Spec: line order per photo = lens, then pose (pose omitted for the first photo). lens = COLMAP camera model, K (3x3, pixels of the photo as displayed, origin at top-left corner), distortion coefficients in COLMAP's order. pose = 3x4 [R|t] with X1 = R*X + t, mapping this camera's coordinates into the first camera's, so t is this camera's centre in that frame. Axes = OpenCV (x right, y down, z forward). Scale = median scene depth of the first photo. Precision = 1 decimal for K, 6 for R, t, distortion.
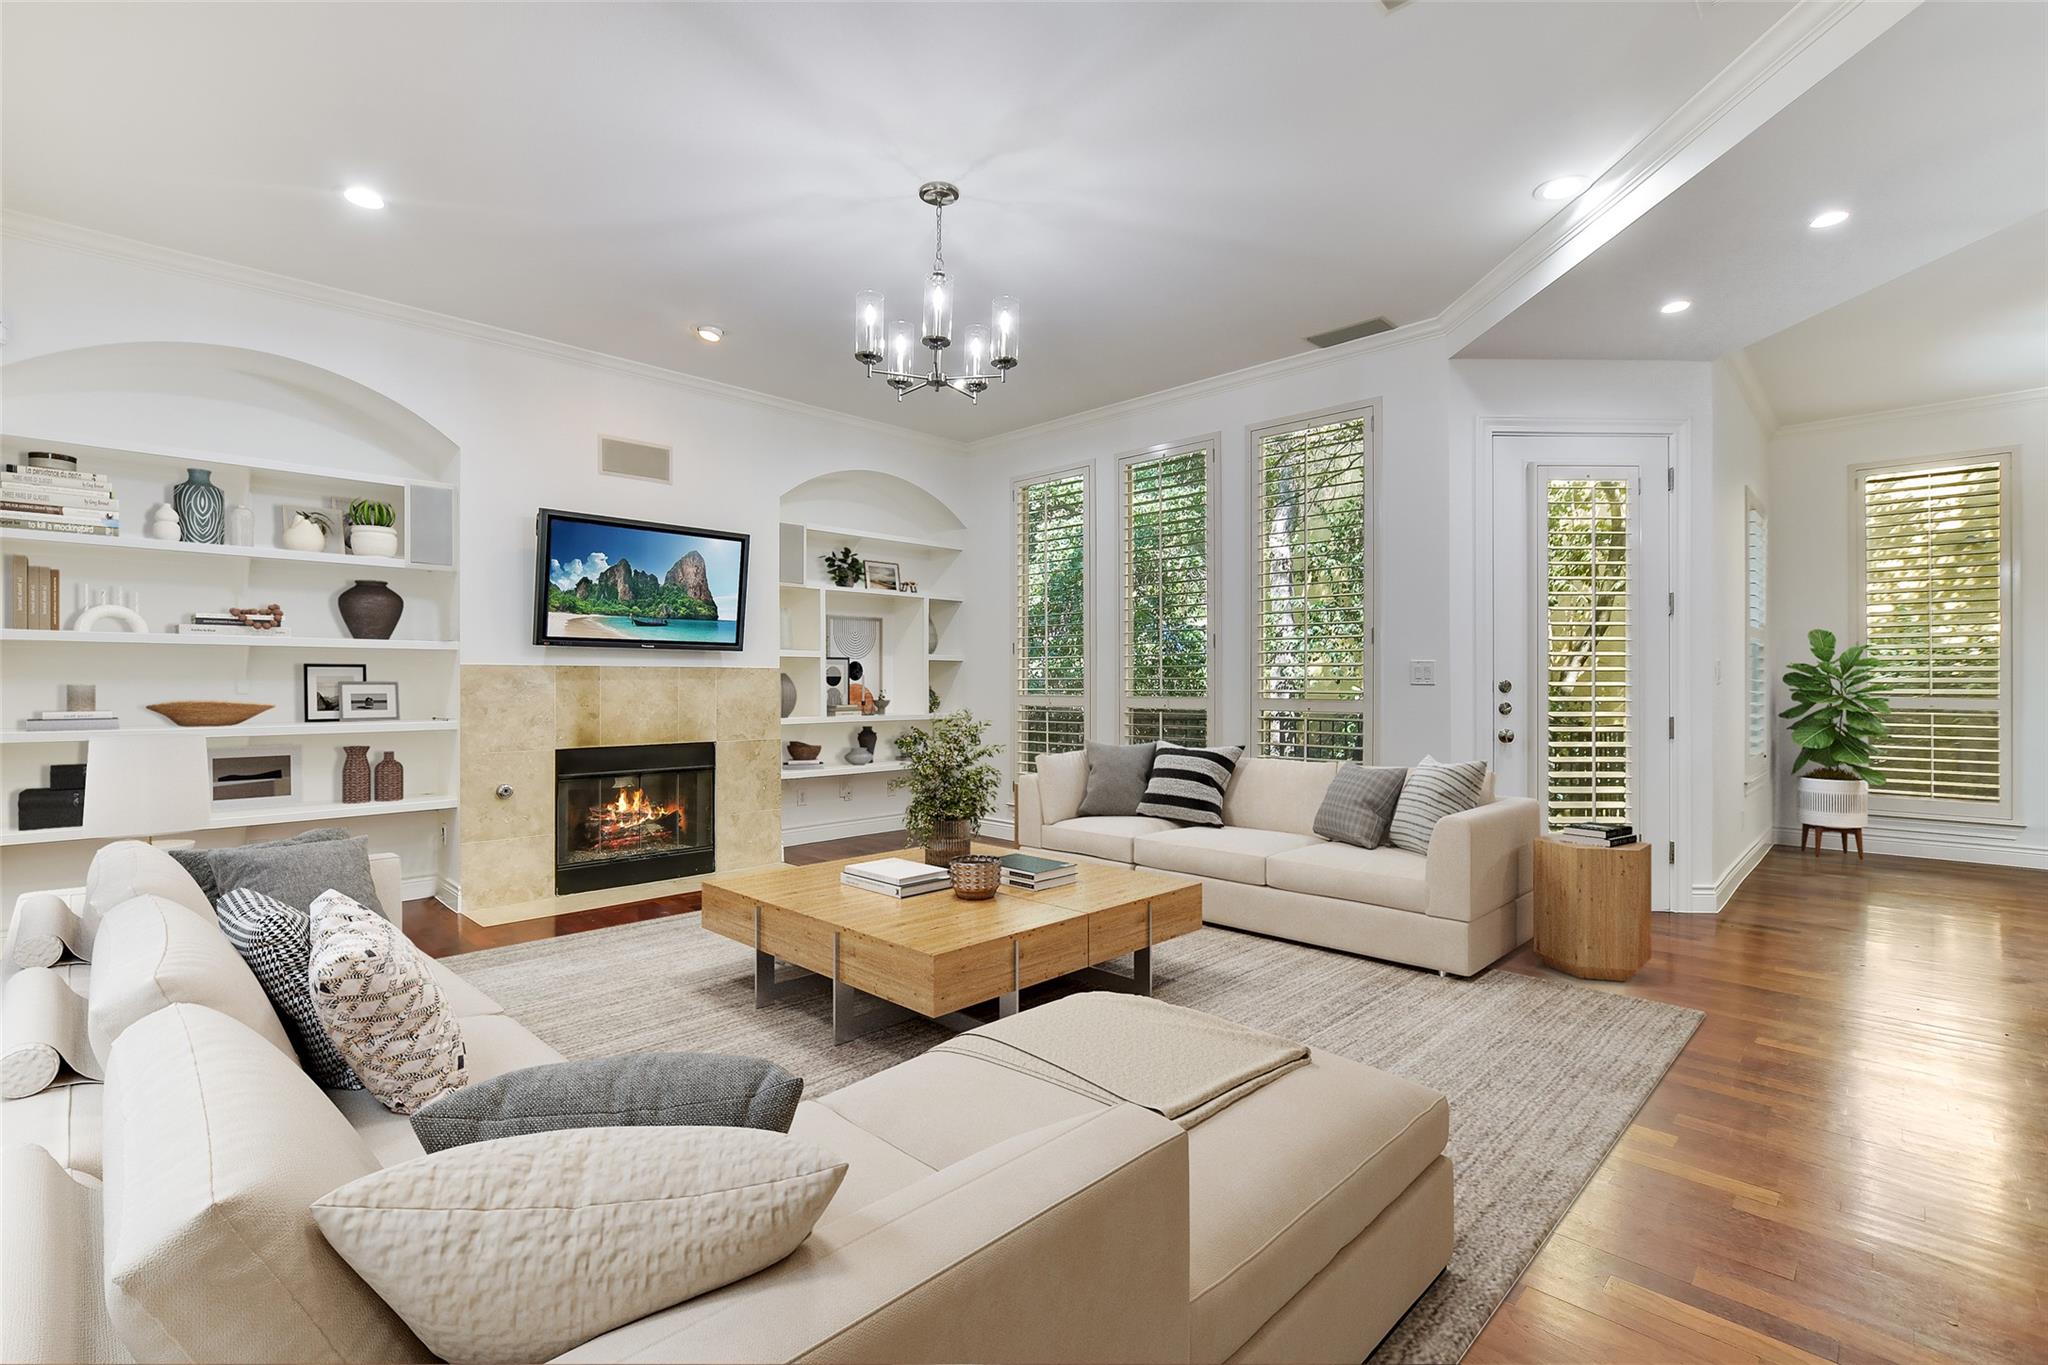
lens RADIAL K [[936.7, 0, 1026.4], [0, 936.7, 681.2], [0, 0, 1]] dist [-0.001754, 0.000252]
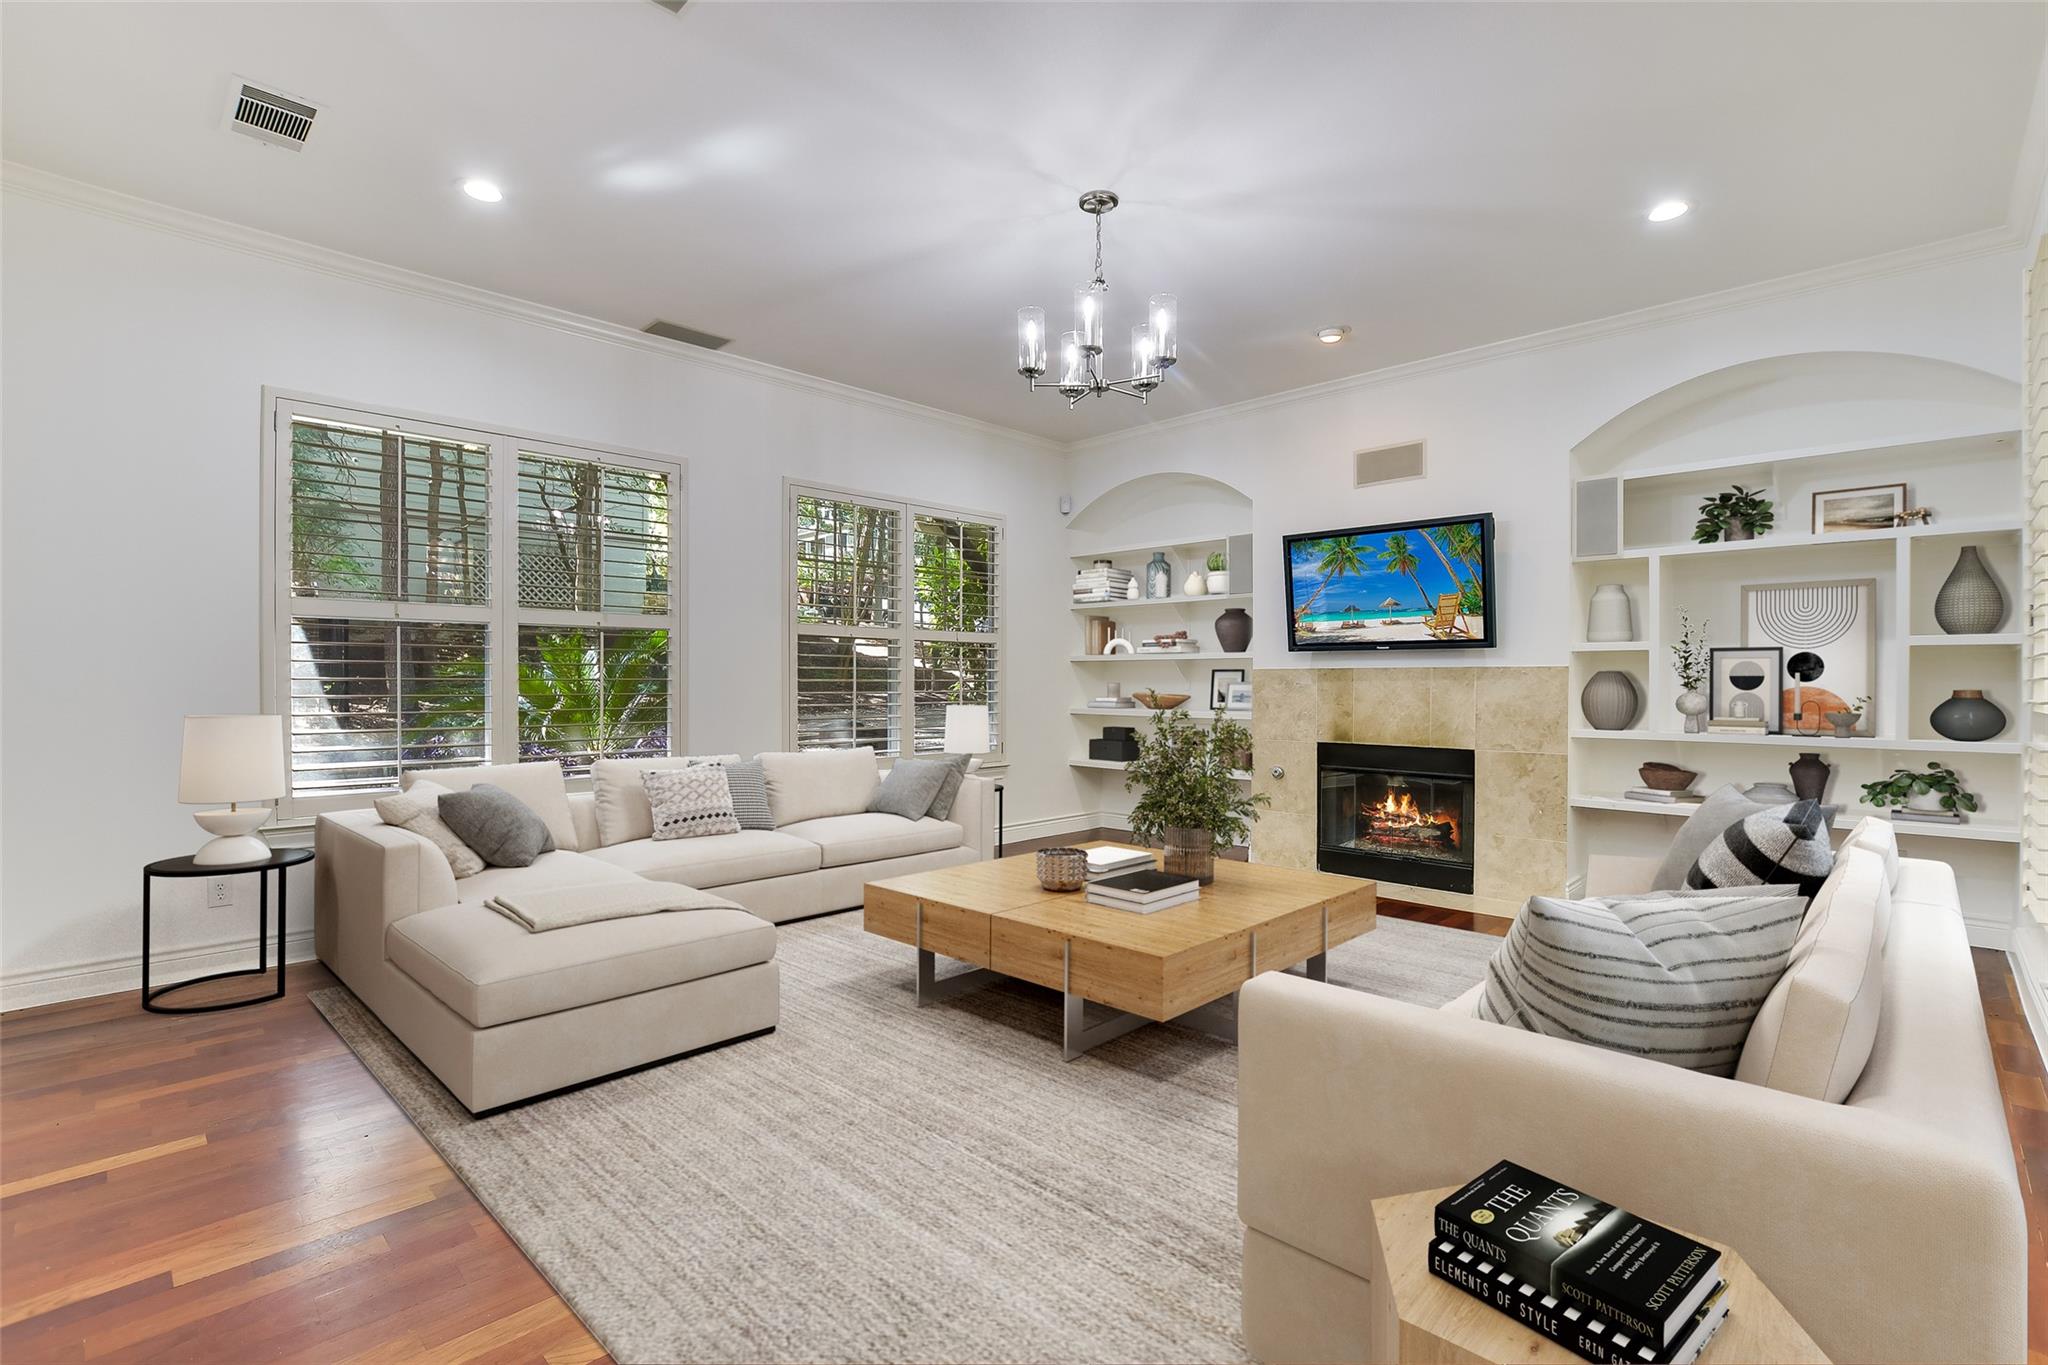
lens RADIAL K [[936.7, 0, 1015.3], [0, 936.7, 670.4], [0, 0, 1]] dist [-0.001754, 0.000252]
pose [[0.011972, -0.017471, -0.999776, 0.644467], [-0.007056, 0.999821, -0.017556, 0.008743], [0.999903, 0.007264, 0.011847, 0.631346]]
